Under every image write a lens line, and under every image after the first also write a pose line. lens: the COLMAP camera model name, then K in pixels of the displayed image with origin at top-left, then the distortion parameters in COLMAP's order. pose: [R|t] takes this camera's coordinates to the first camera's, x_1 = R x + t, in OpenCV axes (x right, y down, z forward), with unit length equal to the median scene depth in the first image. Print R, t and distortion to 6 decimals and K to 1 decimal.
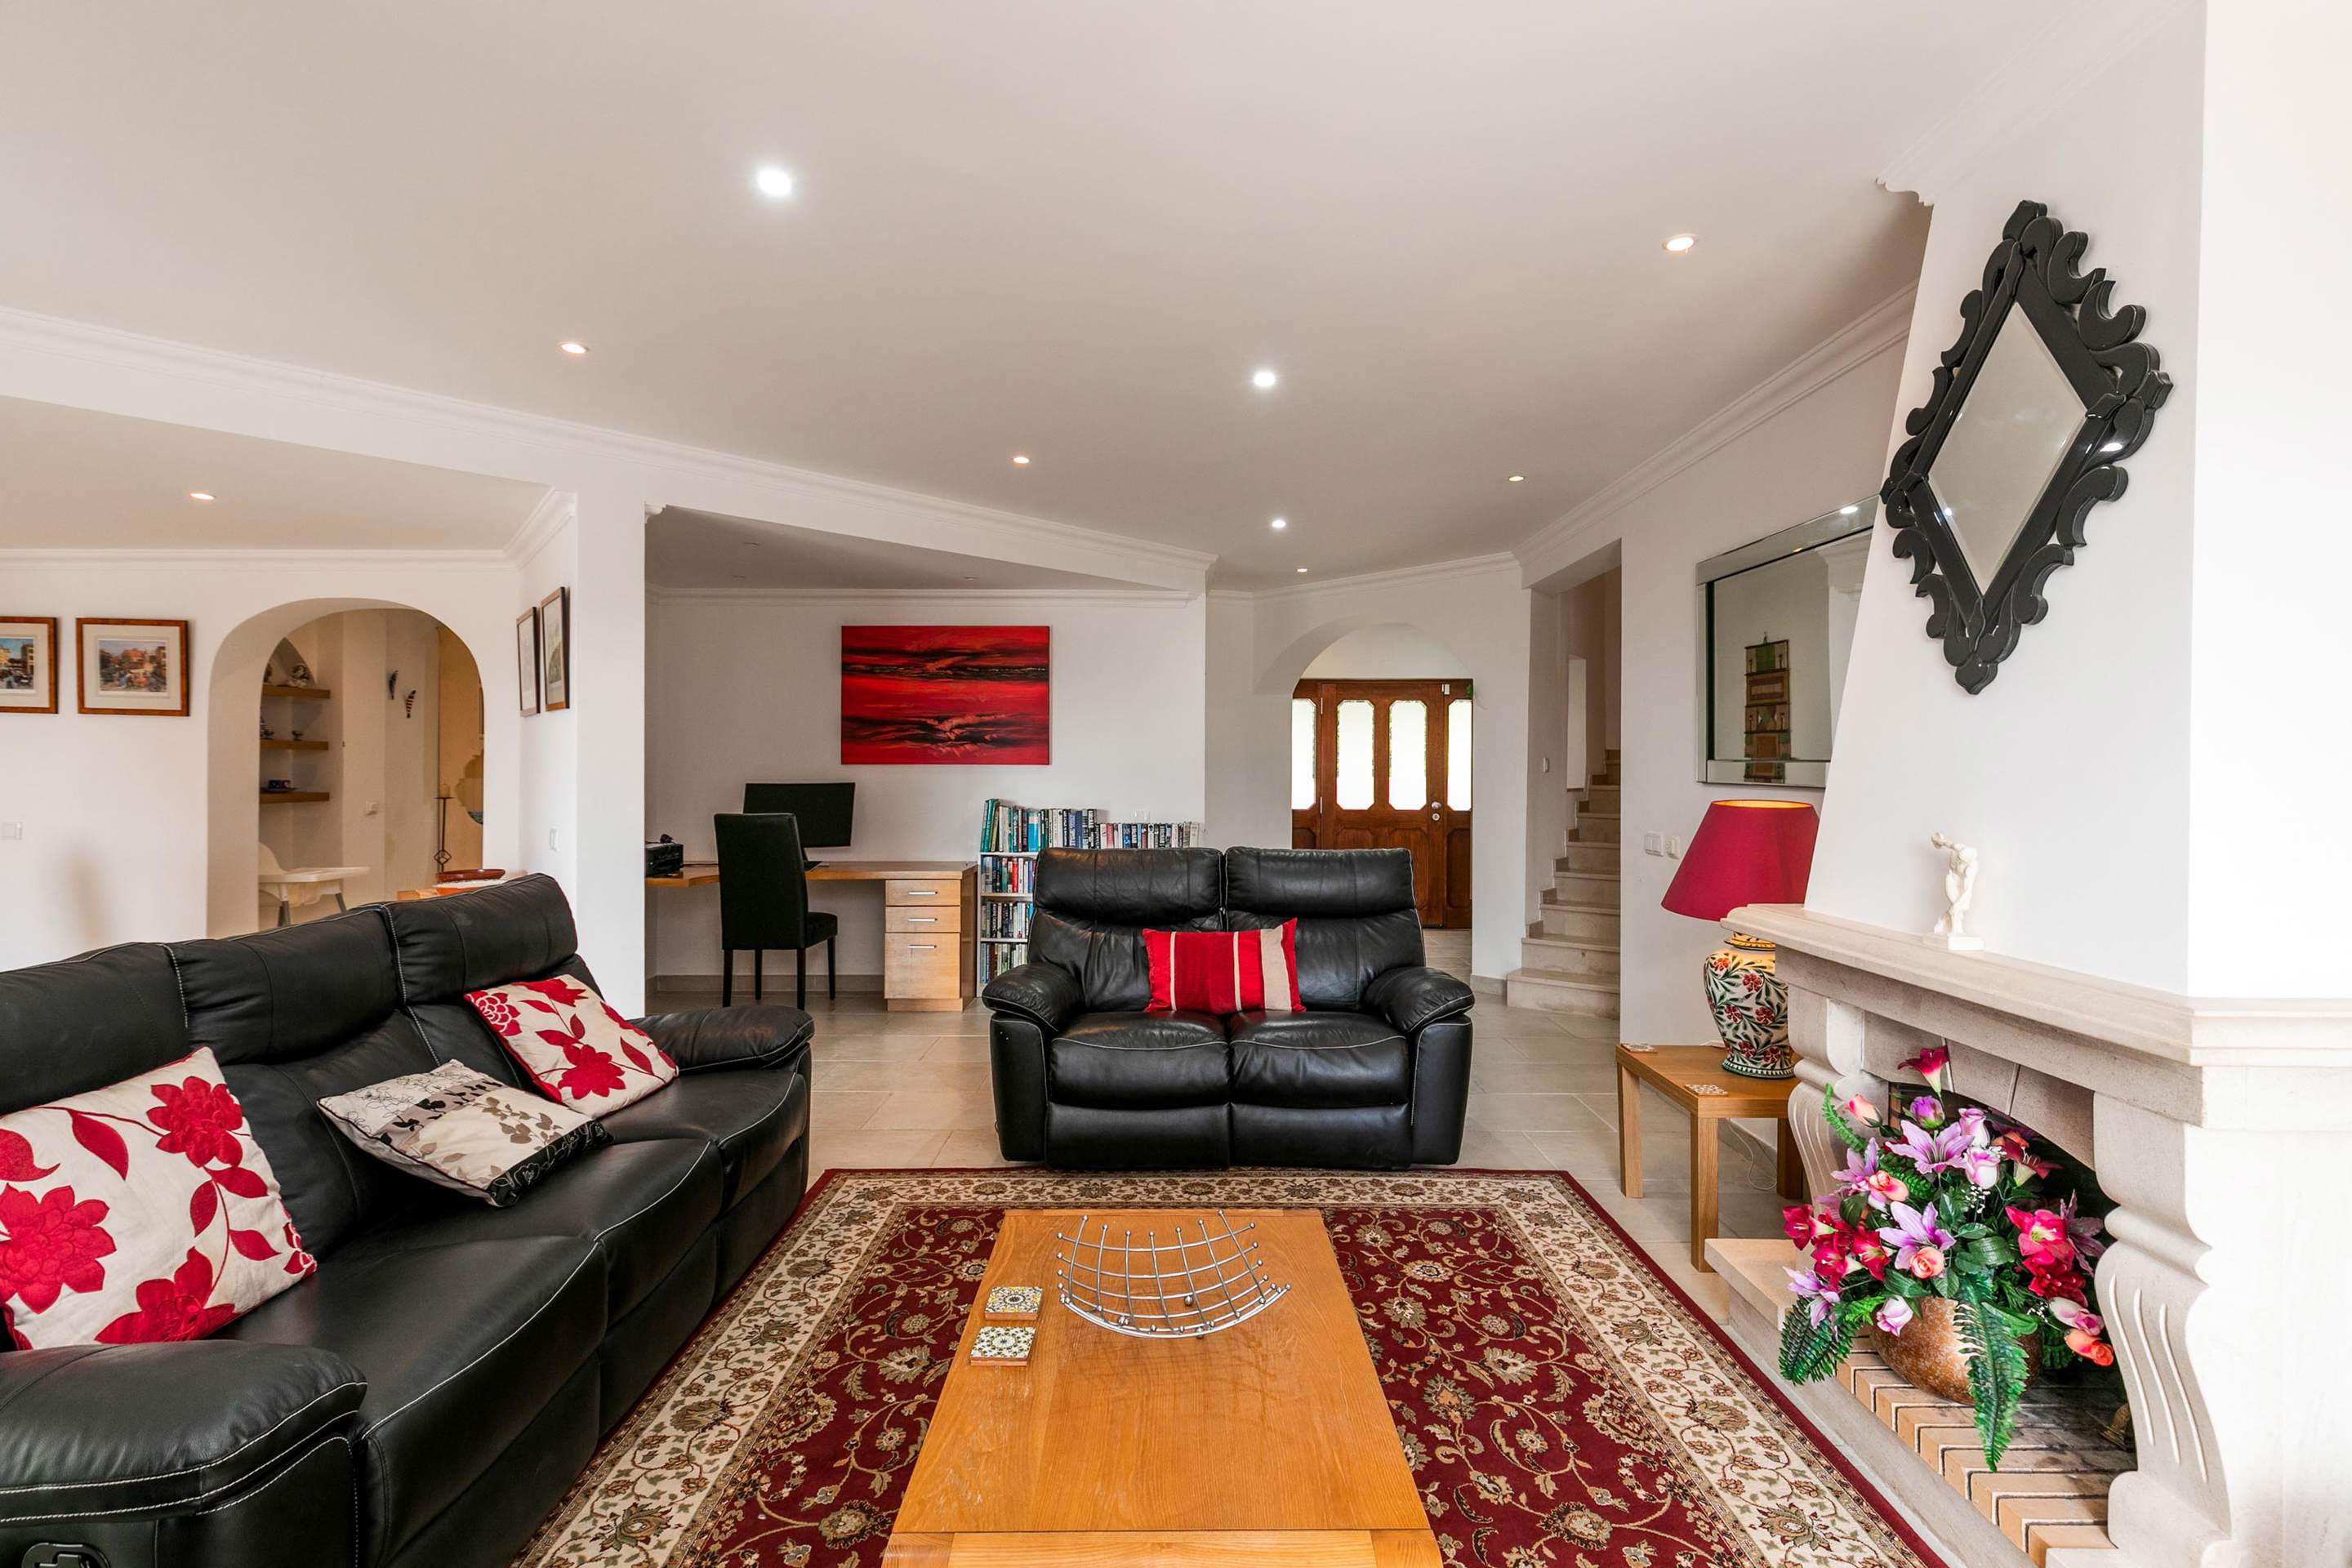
lens RADIAL K [[1073.4, 0, 1164.3], [0, 1073.4, 773.5], [0, 0, 1]] dist [0.003938, 0.000198]
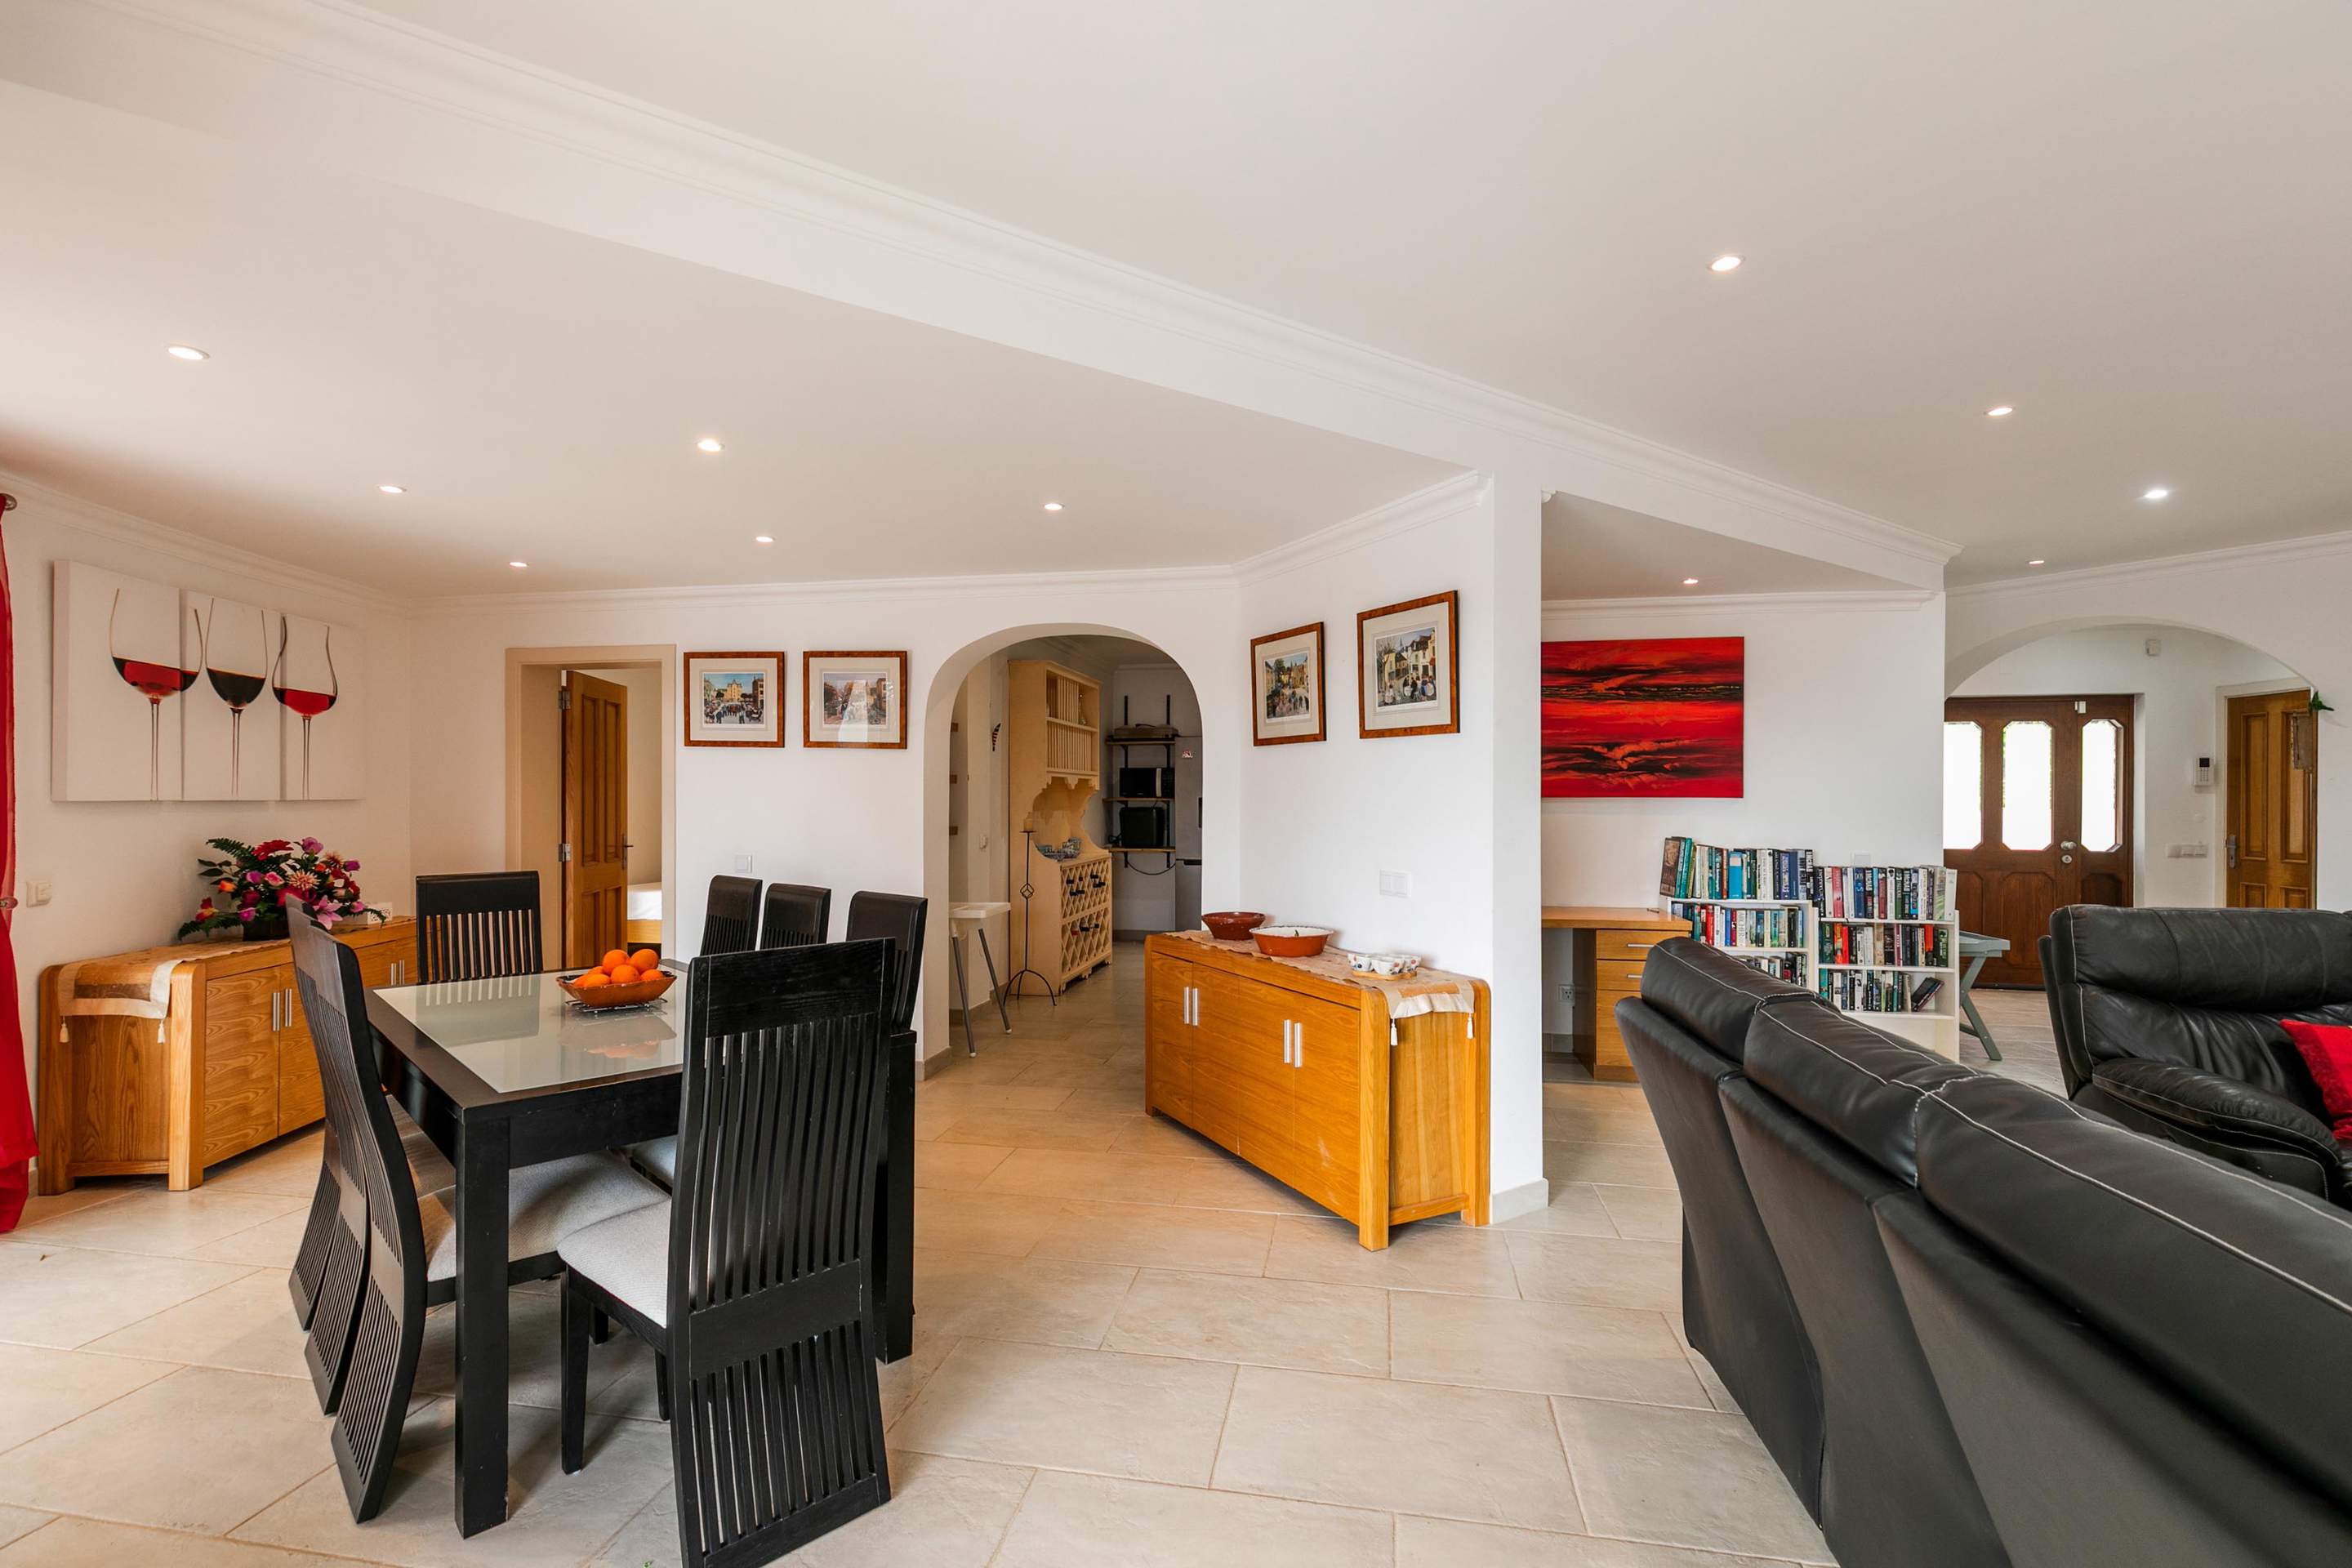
lens RADIAL K [[1073.4, 0, 1241.6], [0, 1073.4, 800.3], [0, 0, 1]] dist [0.003938, 0.000198]
pose [[0.983055, -0.000284, -0.183309, -0.345382], [-0.000577, 0.999989, -0.004642, -0.001841], [0.183308, 0.004669, 0.983044, 0.079755]]
